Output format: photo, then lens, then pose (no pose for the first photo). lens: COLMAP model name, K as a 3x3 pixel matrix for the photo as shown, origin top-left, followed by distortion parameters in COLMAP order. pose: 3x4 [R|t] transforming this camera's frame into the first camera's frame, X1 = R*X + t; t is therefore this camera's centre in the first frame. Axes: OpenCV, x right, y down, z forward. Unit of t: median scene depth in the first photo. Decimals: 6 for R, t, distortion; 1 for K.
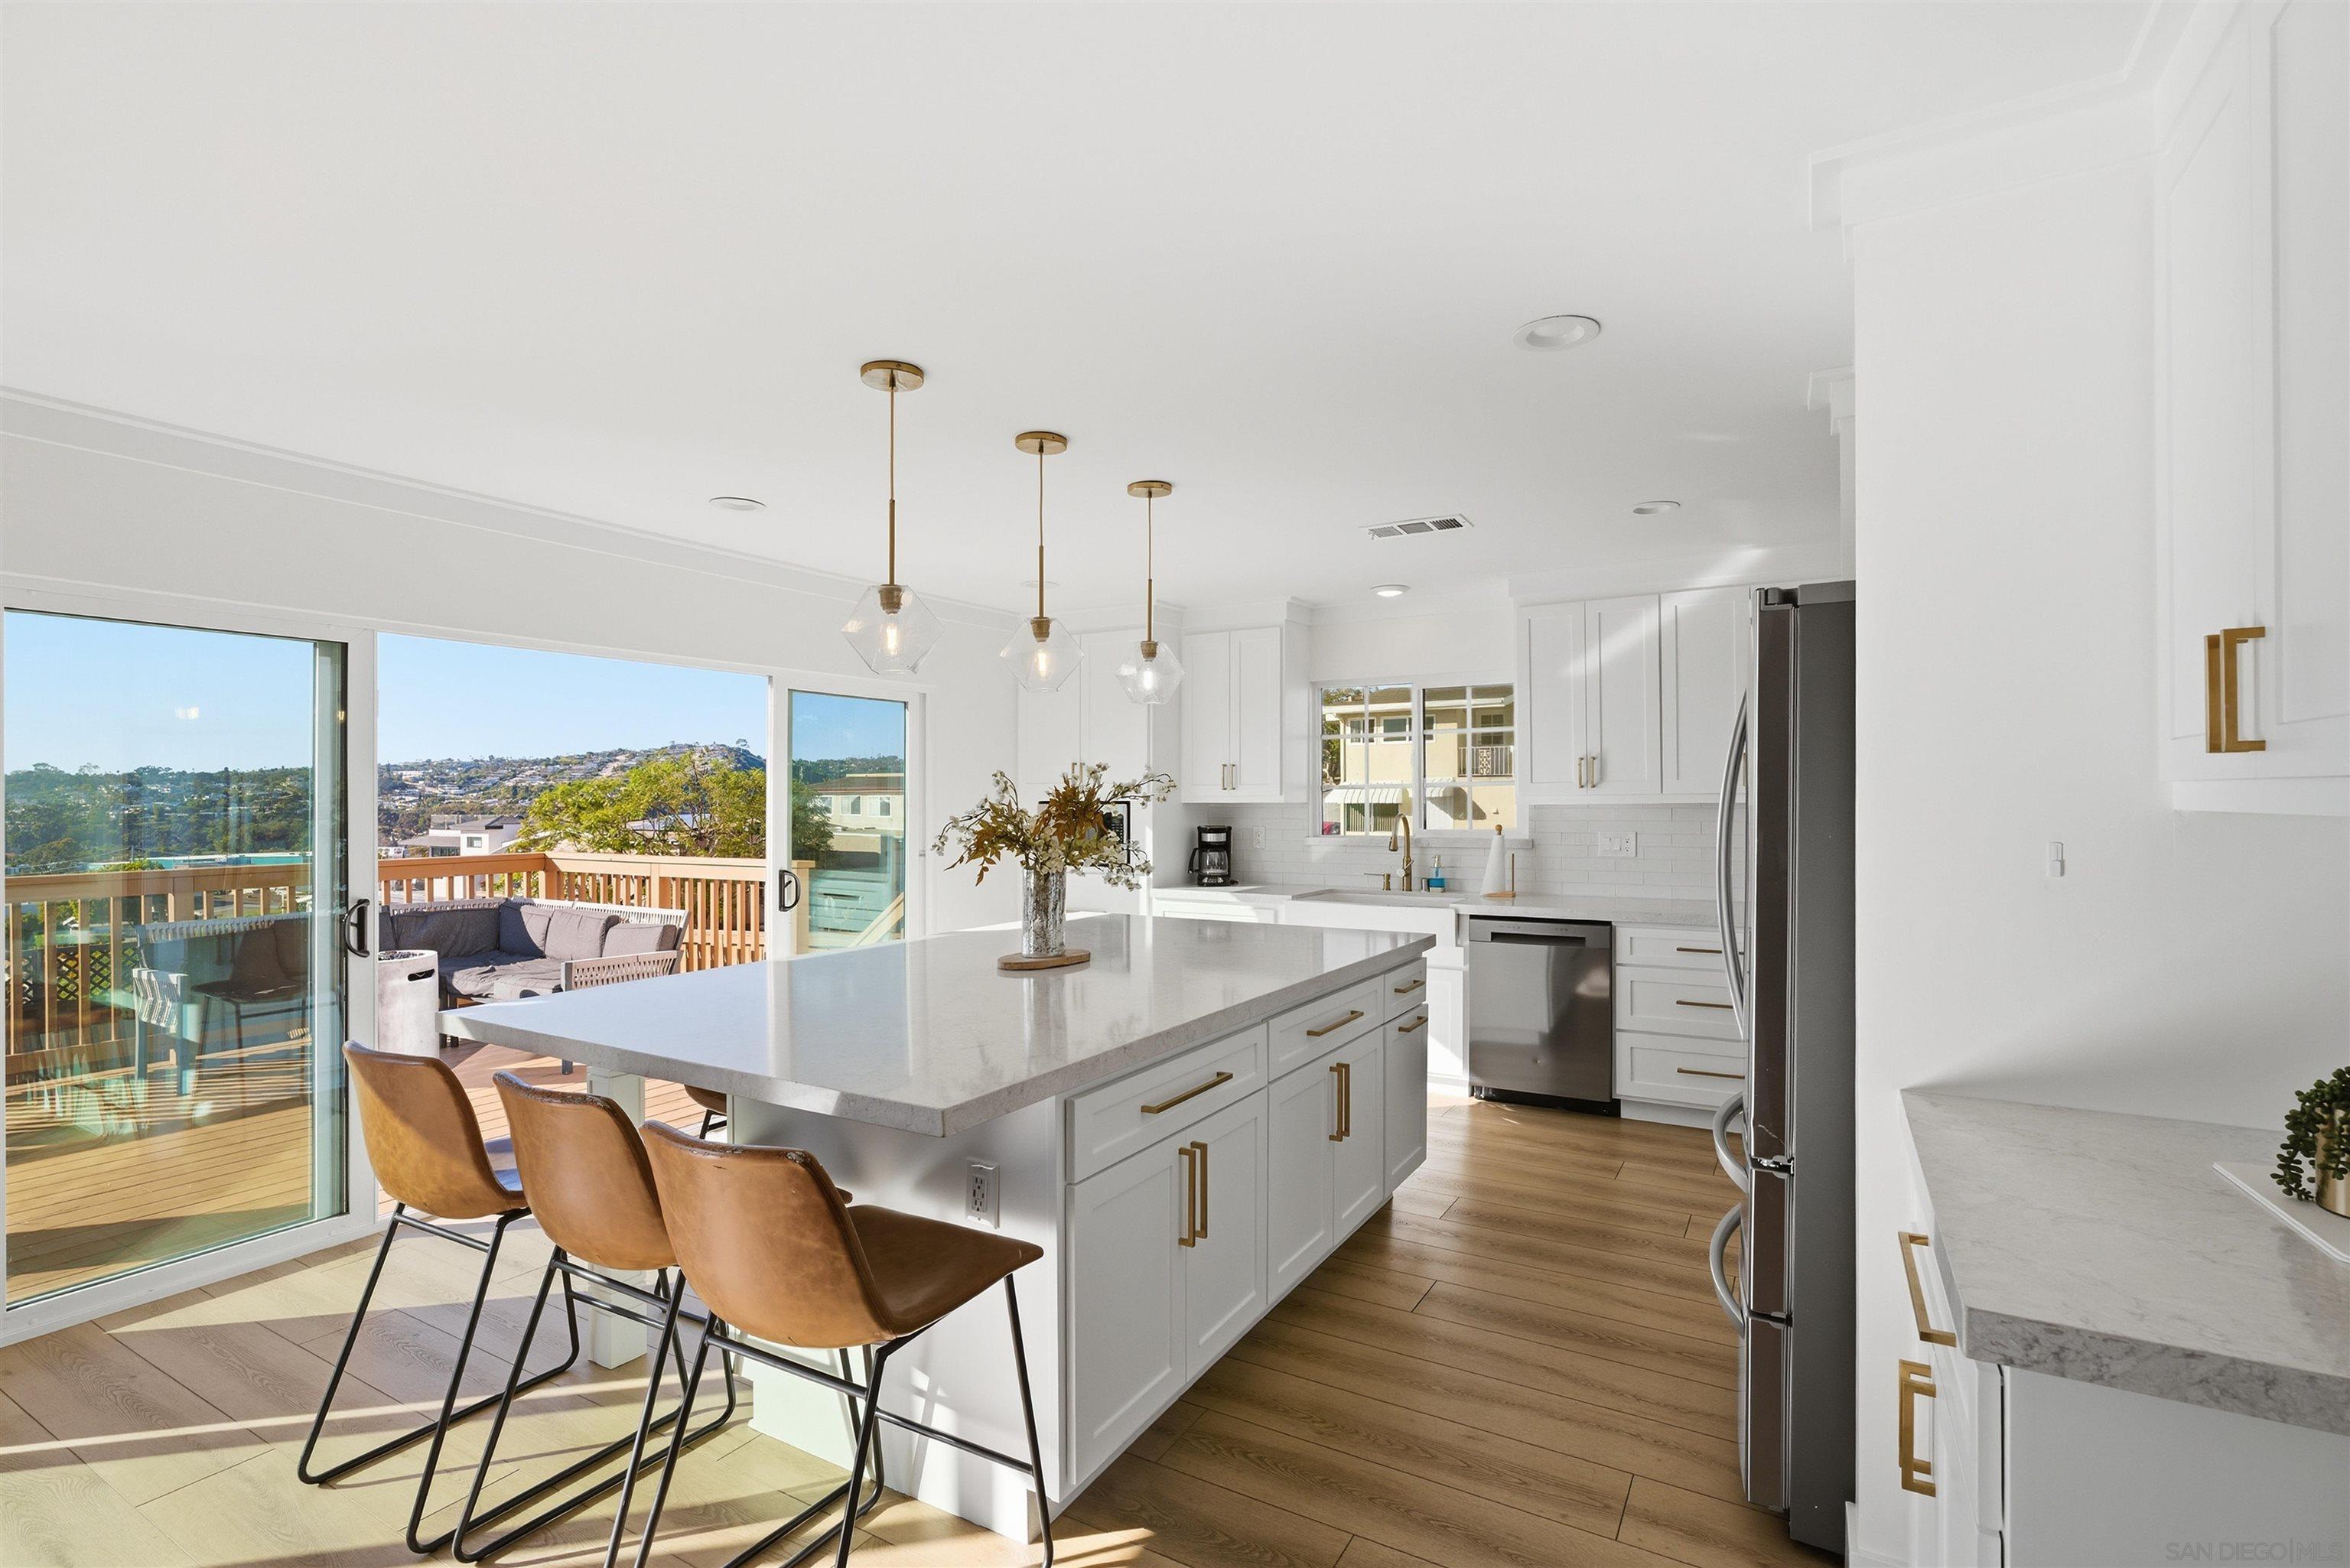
lens RADIAL K [[1081.1, 0, 1171.4], [0, 1081.1, 800.9], [0, 0, 1]] dist [-0.015227, 0.005949]
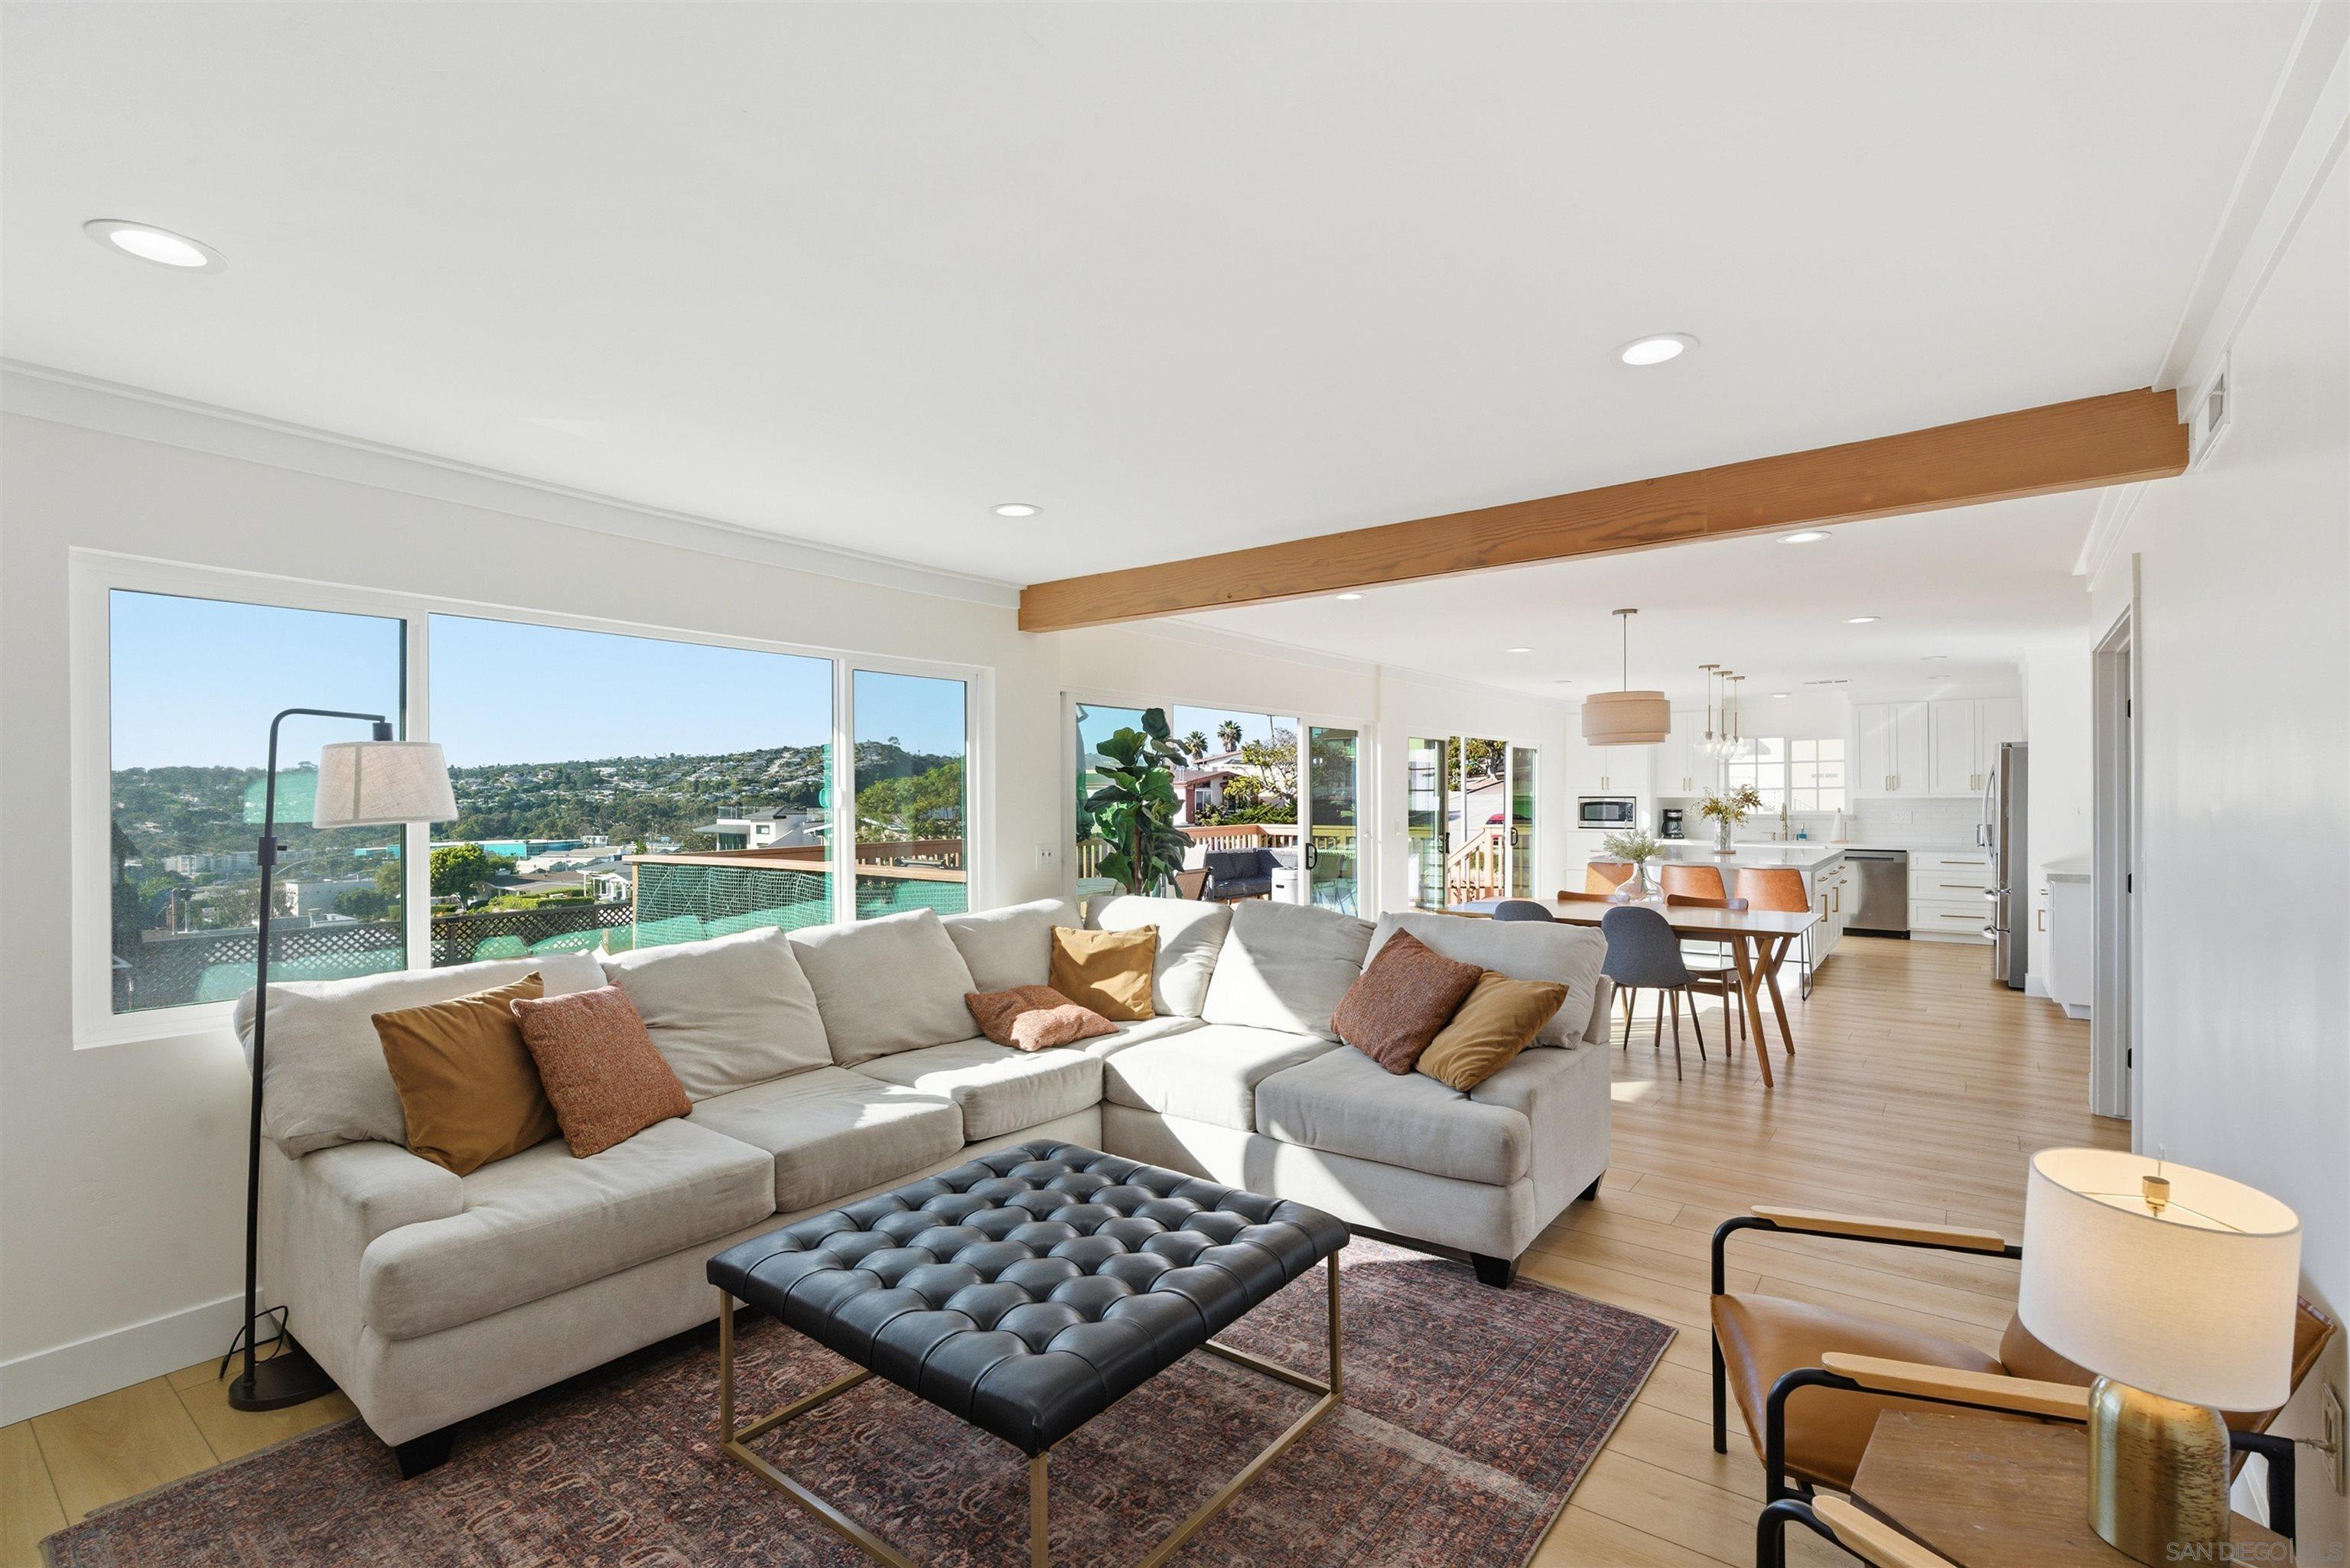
lens RADIAL K [[1081.1, 0, 1180.1], [0, 1081.1, 790.1], [0, 0, 1]] dist [-0.015227, 0.005949]
pose [[0.995080, -0.000386, -0.099071, -1.186881], [-0.000038, 0.999991, -0.004285, -0.005067], [0.099072, 0.004268, 0.995071, -1.863824]]
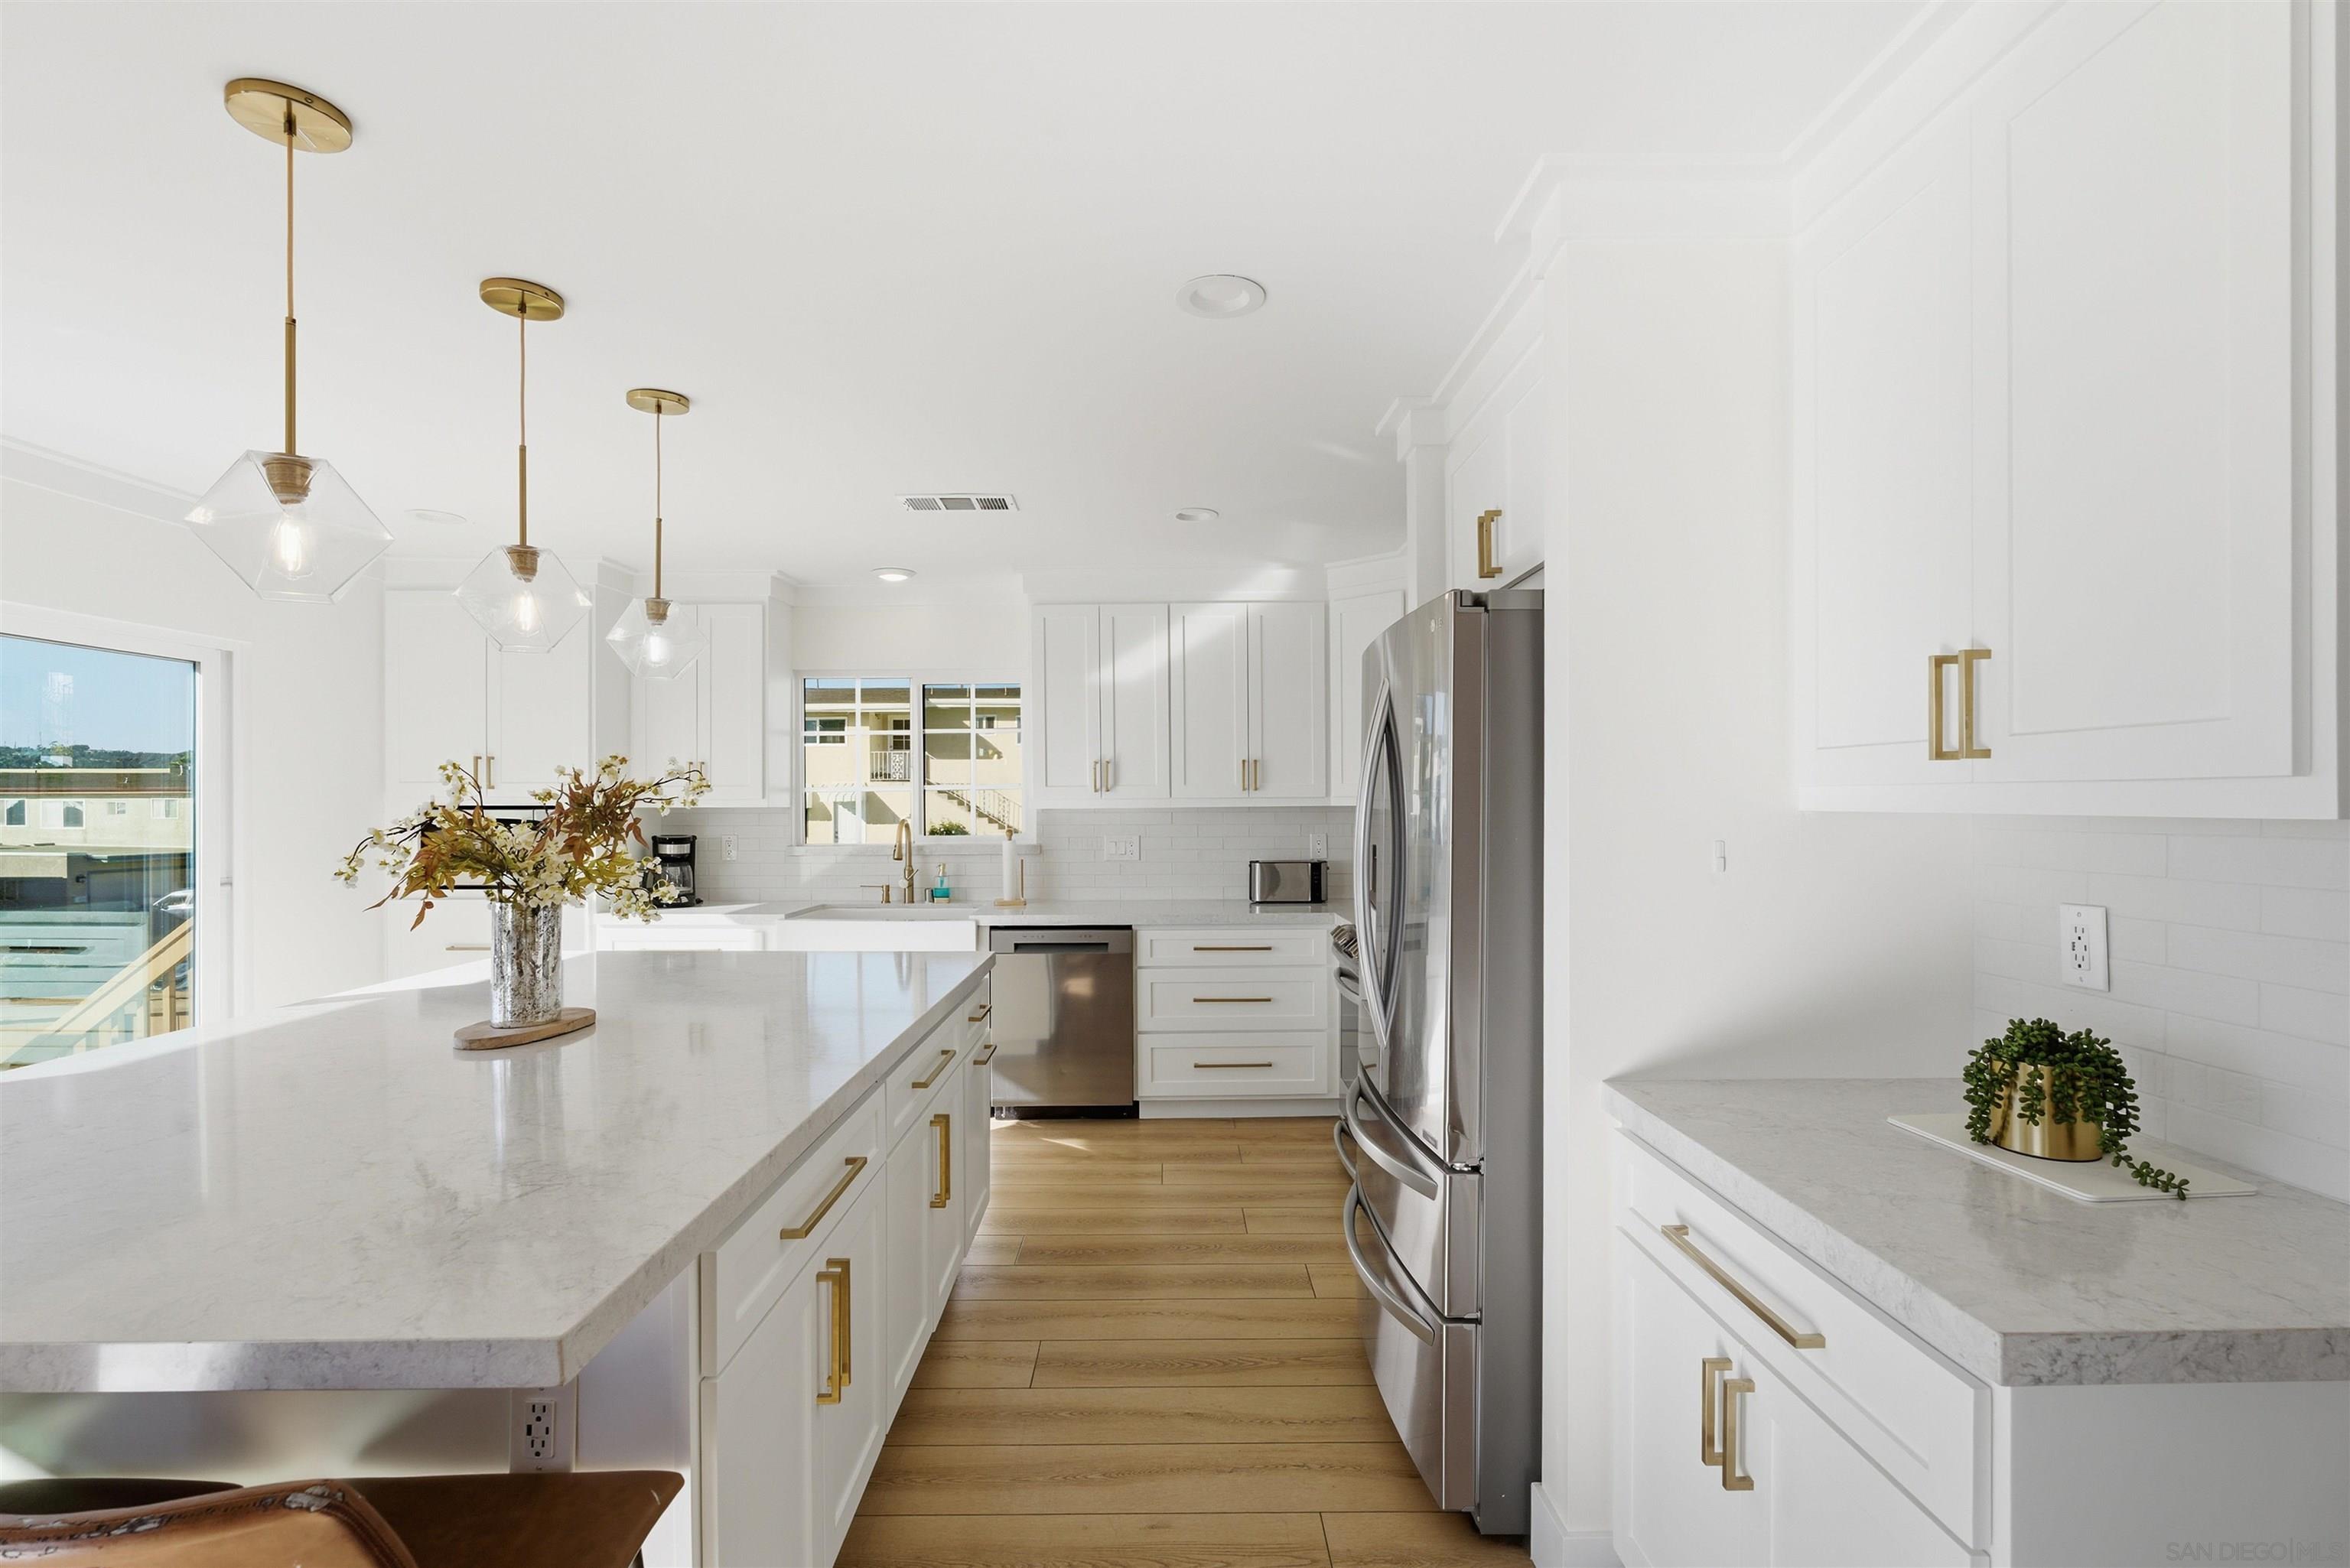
lens RADIAL K [[1081.1, 0, 1166.6], [0, 1081.1, 810.1], [0, 0, 1]] dist [-0.015227, 0.005949]
pose [[0.857646, -0.003083, 0.514231, -0.112562], [0.001108, 0.999991, 0.004146, 0.000829], [-0.514239, -0.002986, 0.857642, 0.166459]]
